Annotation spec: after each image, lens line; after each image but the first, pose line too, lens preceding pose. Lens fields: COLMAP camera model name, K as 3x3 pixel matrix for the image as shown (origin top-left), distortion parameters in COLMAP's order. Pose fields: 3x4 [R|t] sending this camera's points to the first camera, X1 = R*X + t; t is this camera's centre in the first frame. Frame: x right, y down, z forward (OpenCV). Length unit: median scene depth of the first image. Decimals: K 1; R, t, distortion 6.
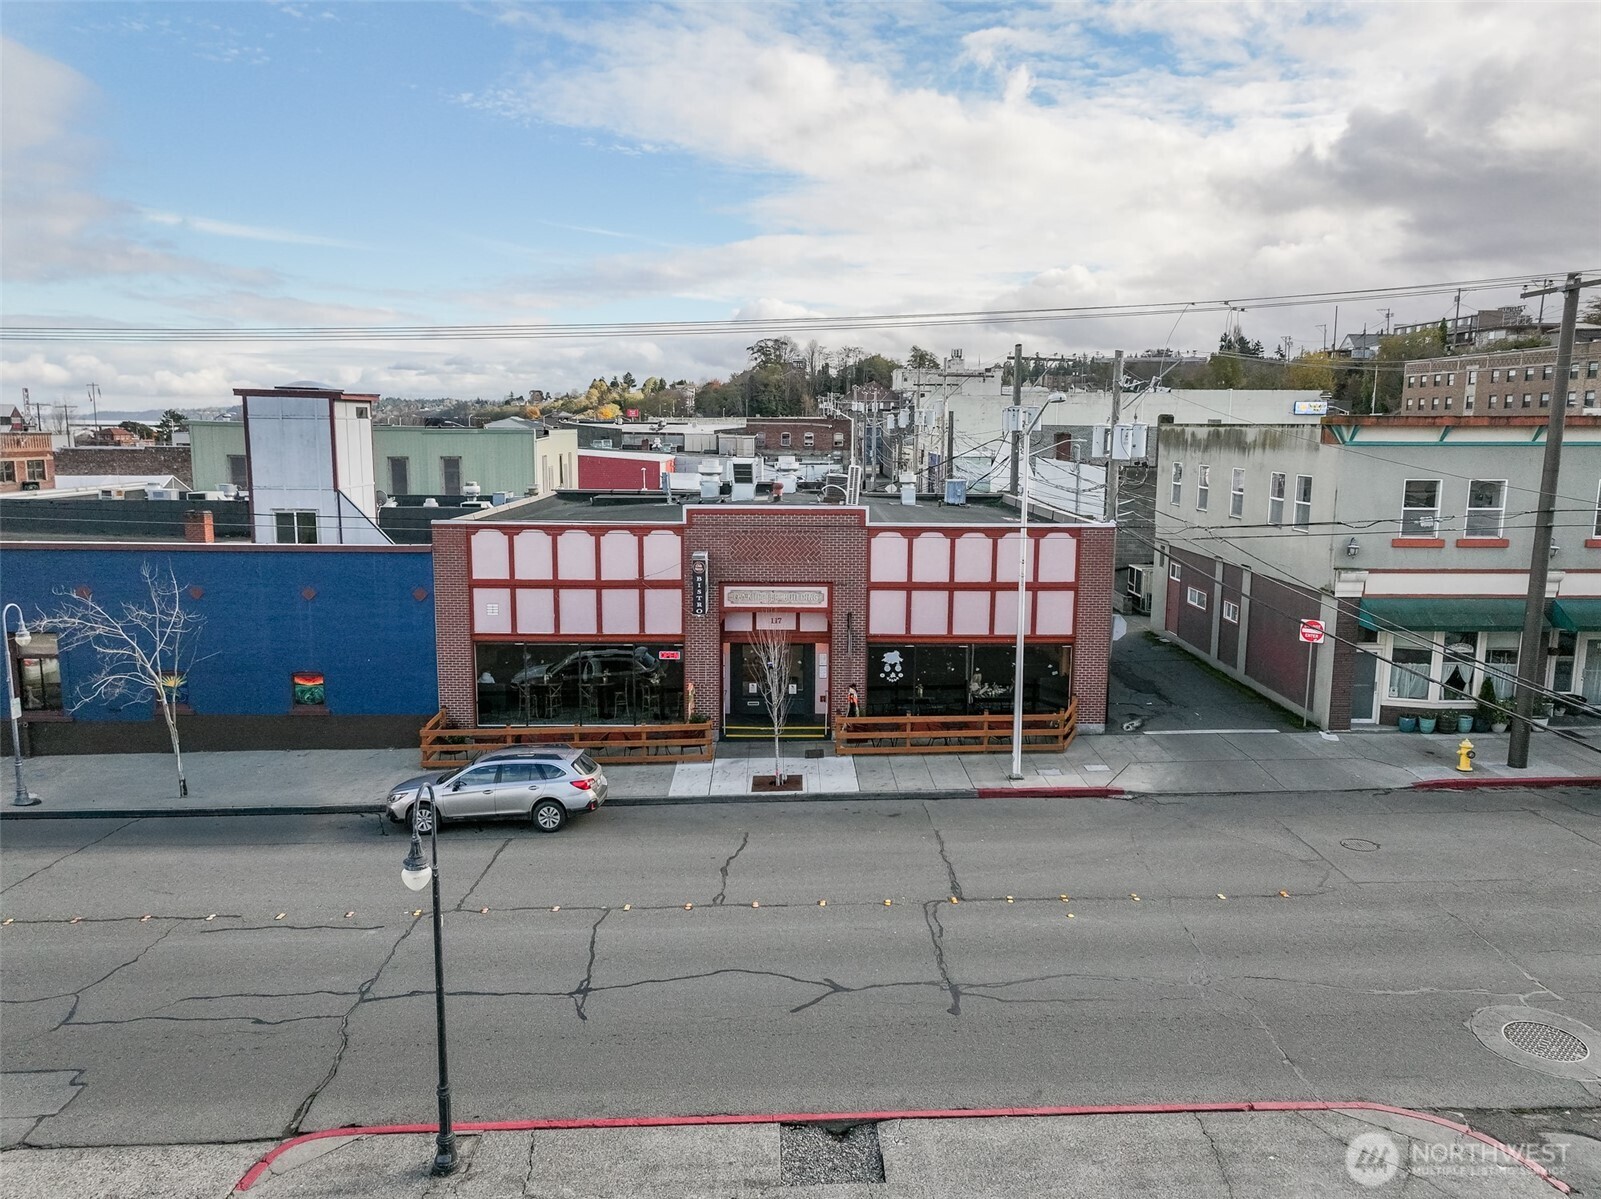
lens RADIAL K [[1123.3, 0, 809.9], [0, 1123.3, 598.8], [0, 0, 1]] dist [0.000062, 0.010999]
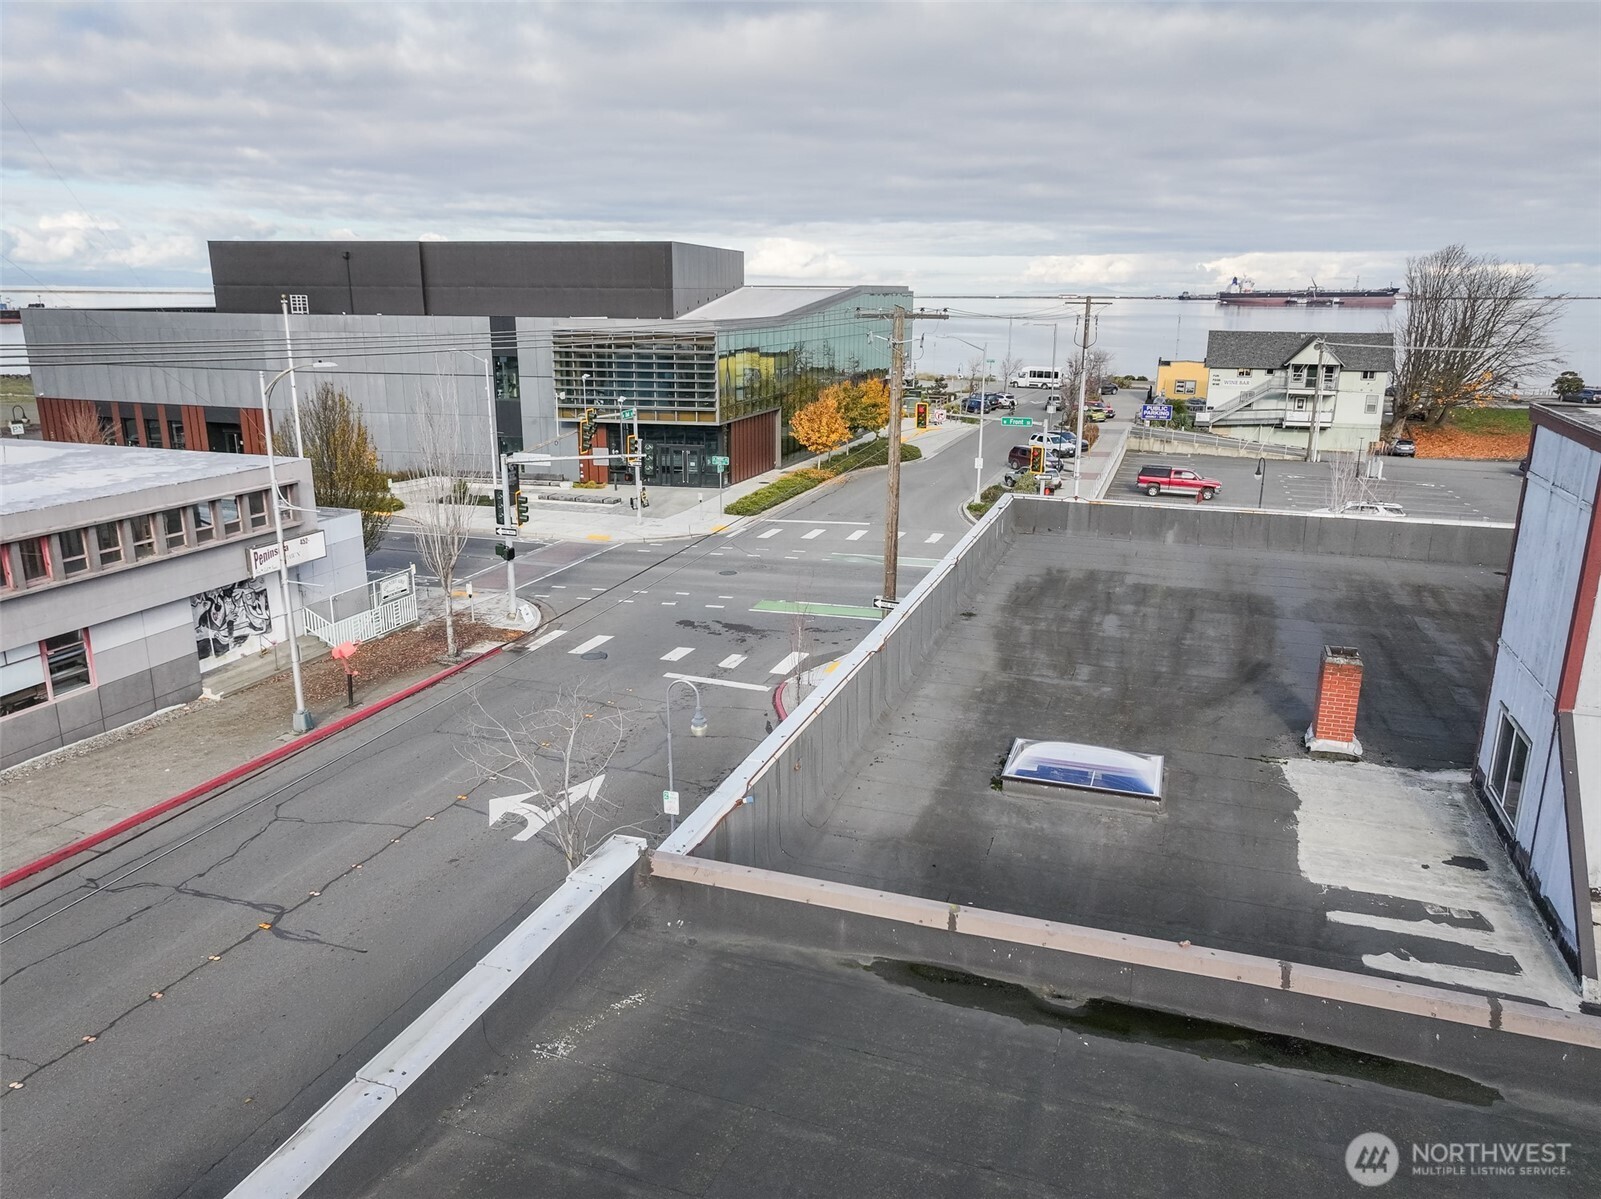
lens RADIAL K [[1123.3, 0, 809.9], [0, 1123.3, 598.8], [0, 0, 1]] dist [0.000062, 0.010999]
pose [[-0.335984, 0.237710, -0.911377, -0.048126], [-0.152764, 0.941062, 0.301770, -0.253562], [0.929396, 0.240615, -0.279869, 1.119236]]
